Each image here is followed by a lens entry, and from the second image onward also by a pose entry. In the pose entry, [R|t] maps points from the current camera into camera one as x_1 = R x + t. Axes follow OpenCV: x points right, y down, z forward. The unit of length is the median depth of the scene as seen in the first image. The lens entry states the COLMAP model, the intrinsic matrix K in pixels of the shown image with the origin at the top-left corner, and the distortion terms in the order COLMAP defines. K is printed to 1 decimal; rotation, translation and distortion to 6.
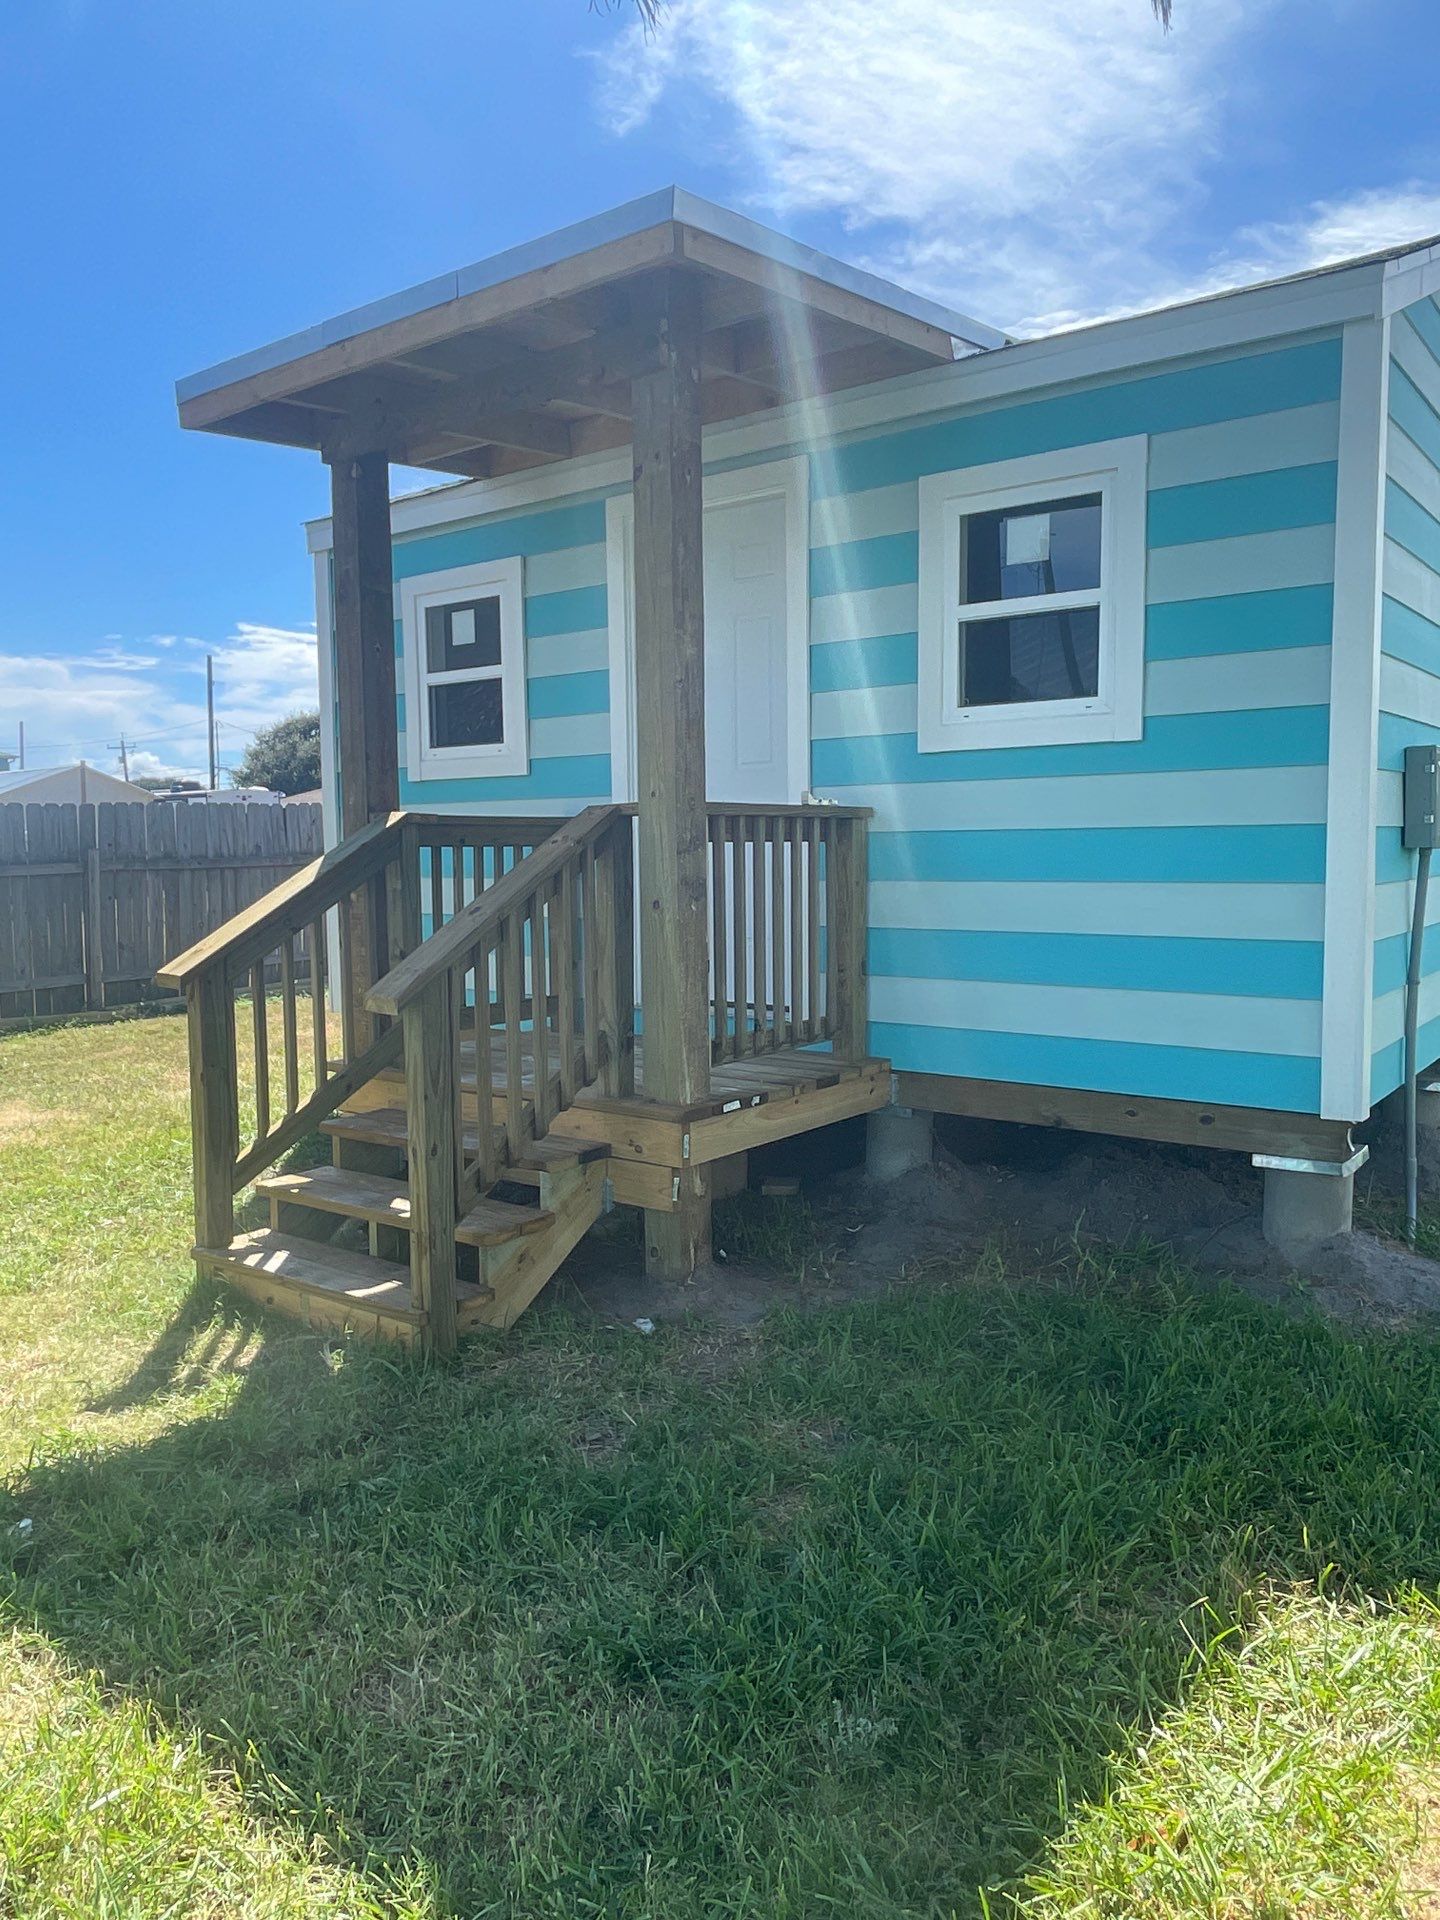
lens RADIAL K [[1362.3, 0, 720.0], [0, 1362.3, 960.0], [0, 0, 1]] dist [-0.010957, -0.007123]
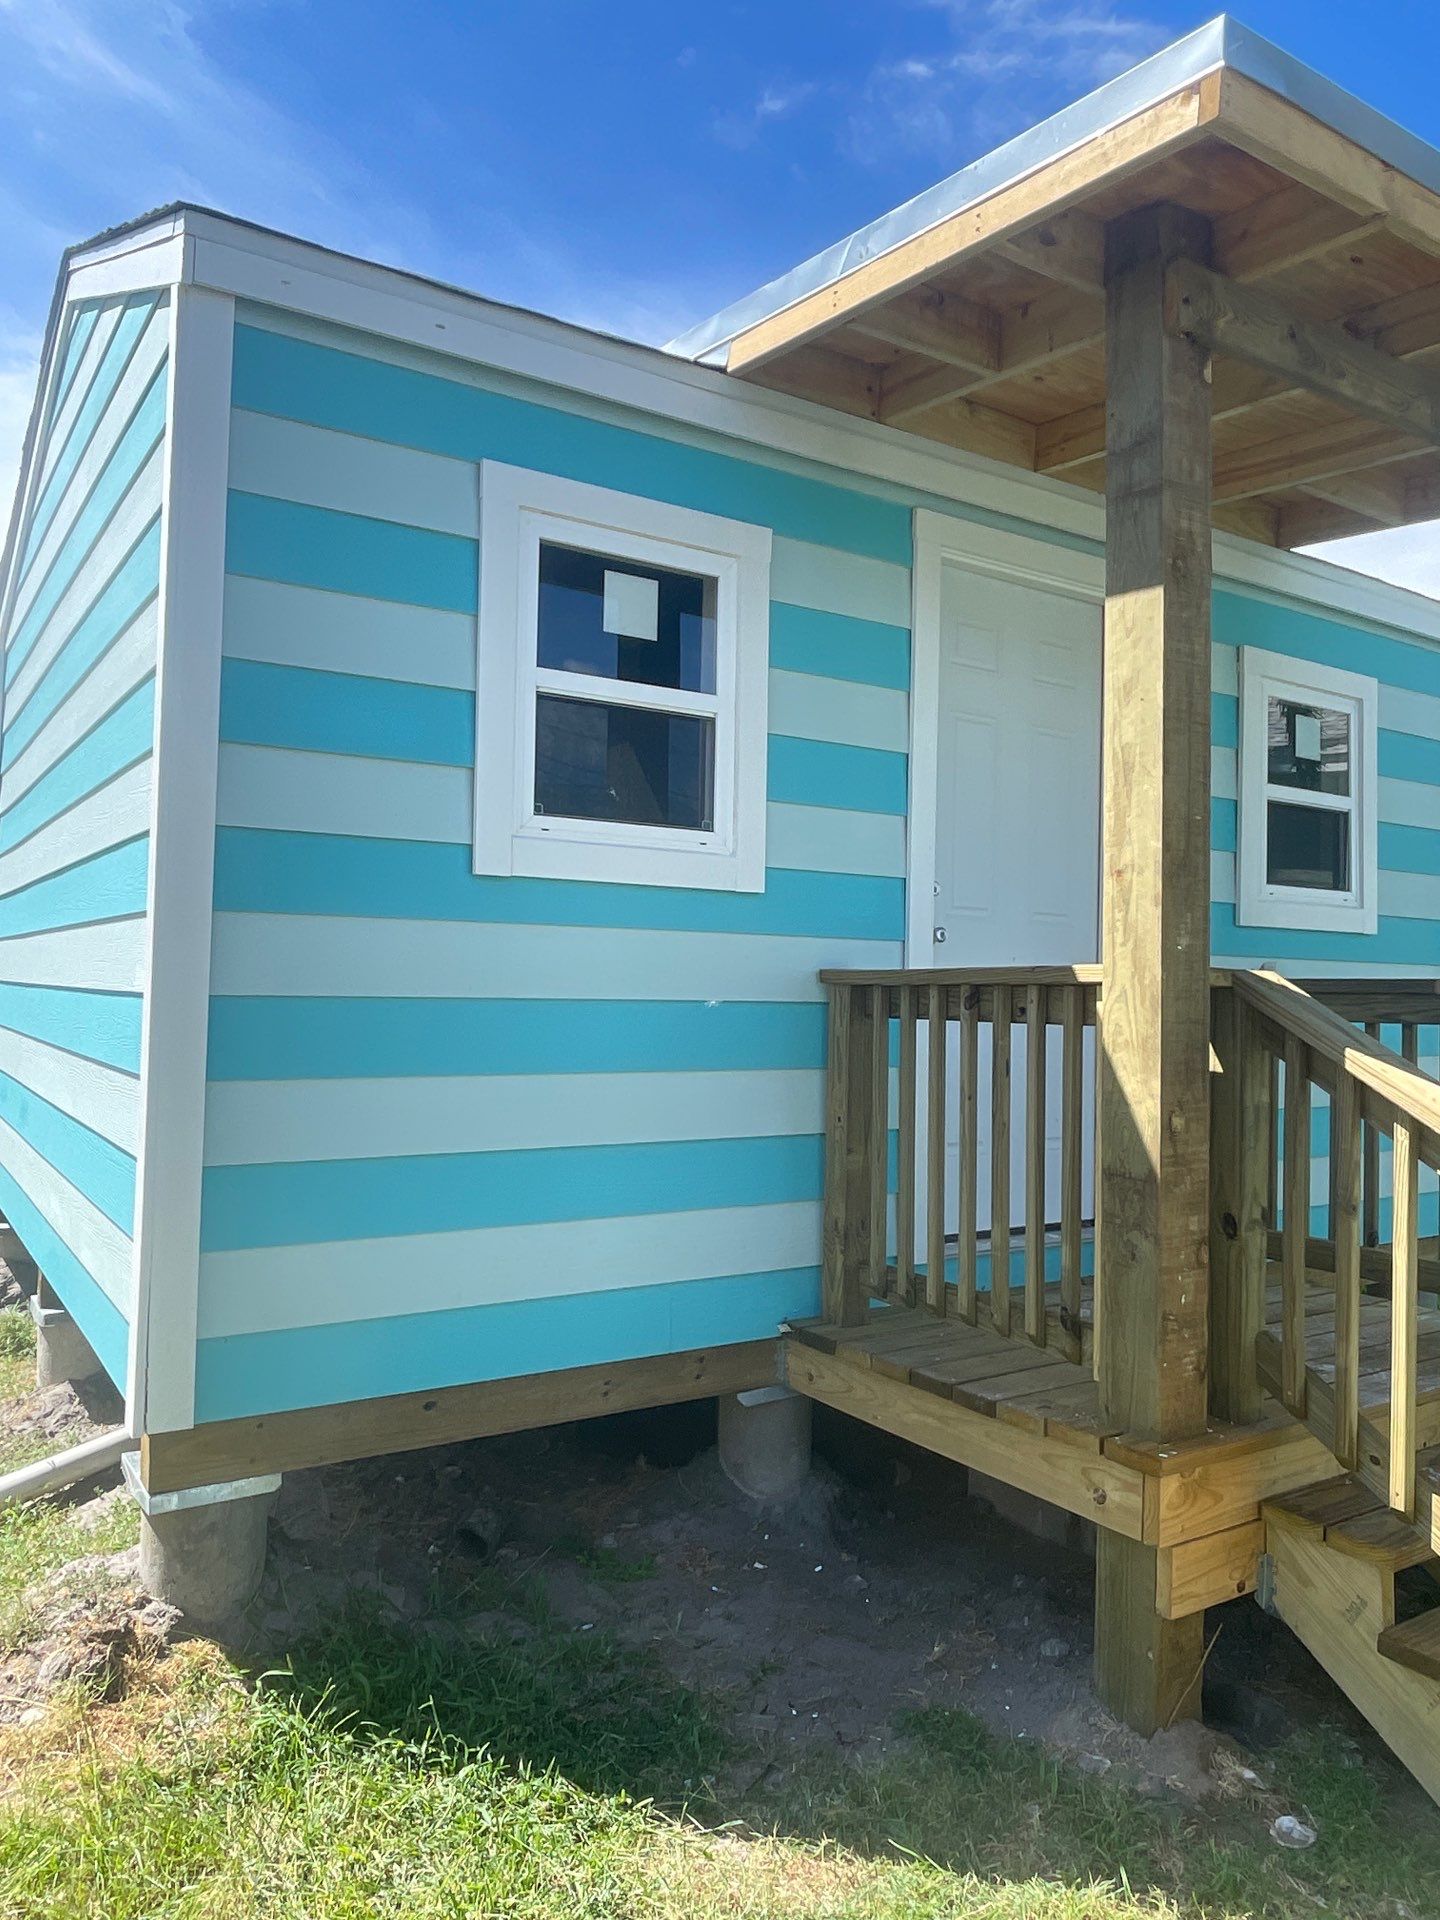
lens RADIAL K [[1359.8, 0, 720.0], [0, 1359.8, 960.0], [0, 0, 1]] dist [-0.004426, 0.000515]
pose [[0.332080, 0.039096, 0.942441, -0.951003], [0.057892, 0.996412, -0.061734, -0.099551], [-0.941473, 0.075061, 0.328625, 1.129452]]
